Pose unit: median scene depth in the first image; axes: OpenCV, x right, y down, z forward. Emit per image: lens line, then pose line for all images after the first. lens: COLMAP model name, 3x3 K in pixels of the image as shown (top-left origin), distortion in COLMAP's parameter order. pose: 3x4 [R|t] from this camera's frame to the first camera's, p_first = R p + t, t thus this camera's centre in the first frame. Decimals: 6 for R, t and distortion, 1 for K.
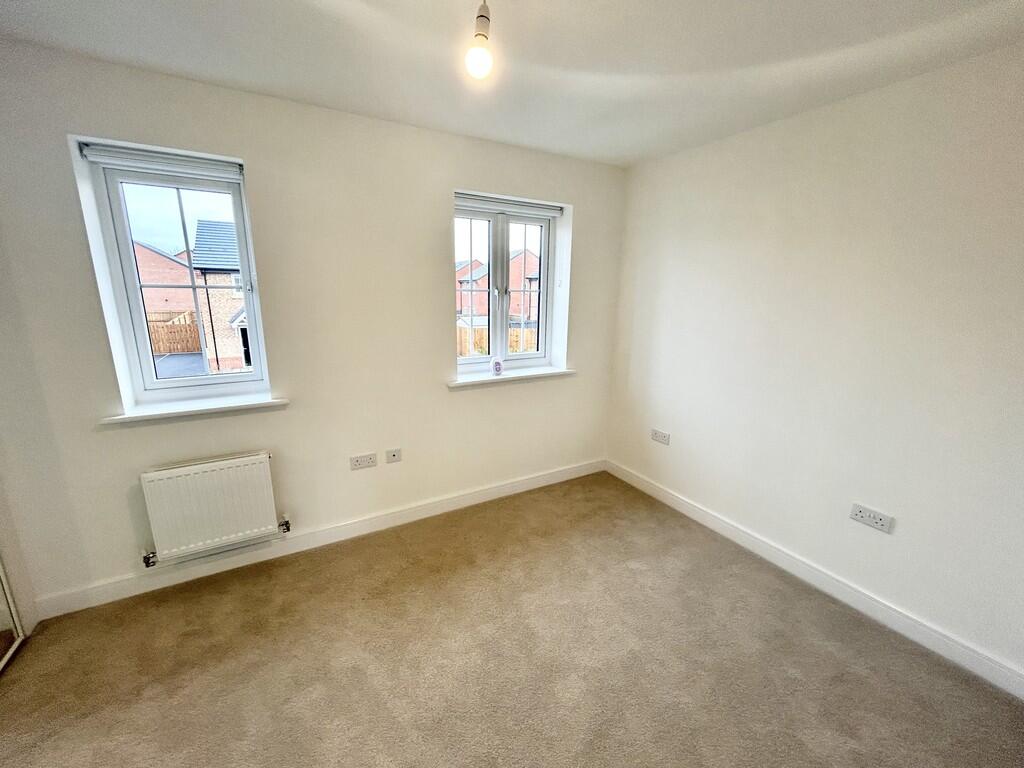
lens RADIAL K [[412.0, 0, 511.5], [0, 412.0, 383.3], [0, 0, 1]] dist [-0.001510, 0.000167]
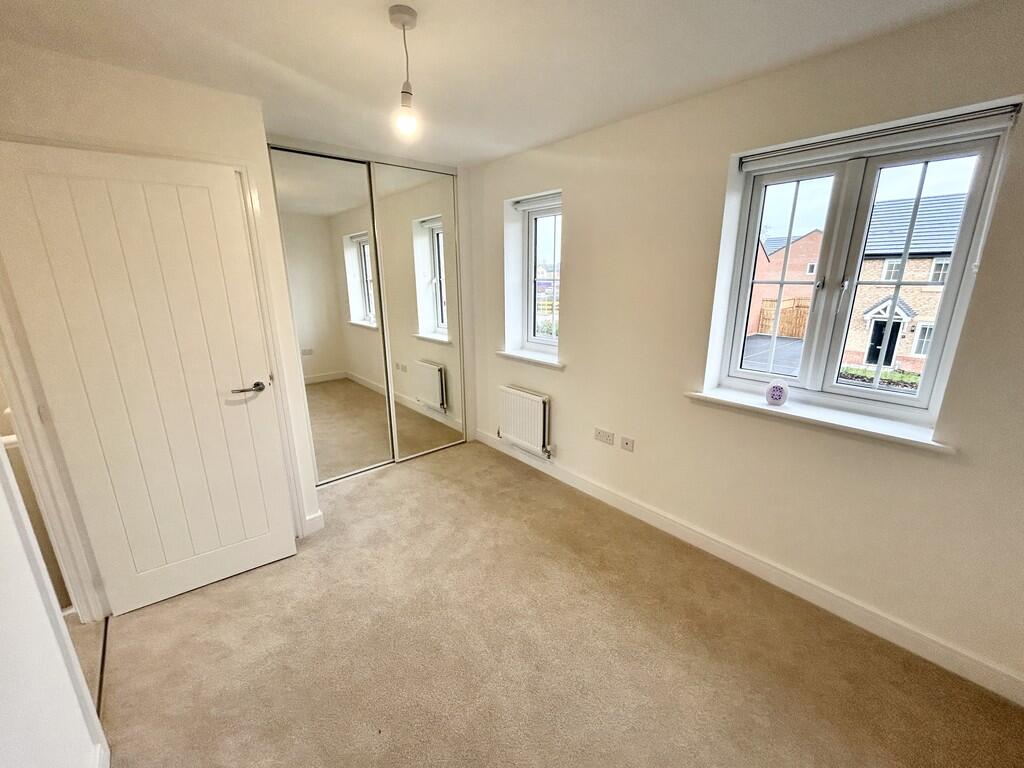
lens RADIAL K [[412.0, 0, 504.0], [0, 412.0, 385.1], [0, 0, 1]] dist [-0.001510, 0.000167]
pose [[0.182912, 0.242987, -0.952628, 0.547239], [-0.211126, 0.956077, 0.203329, -0.099537], [0.960192, 0.163933, 0.226179, 0.402799]]
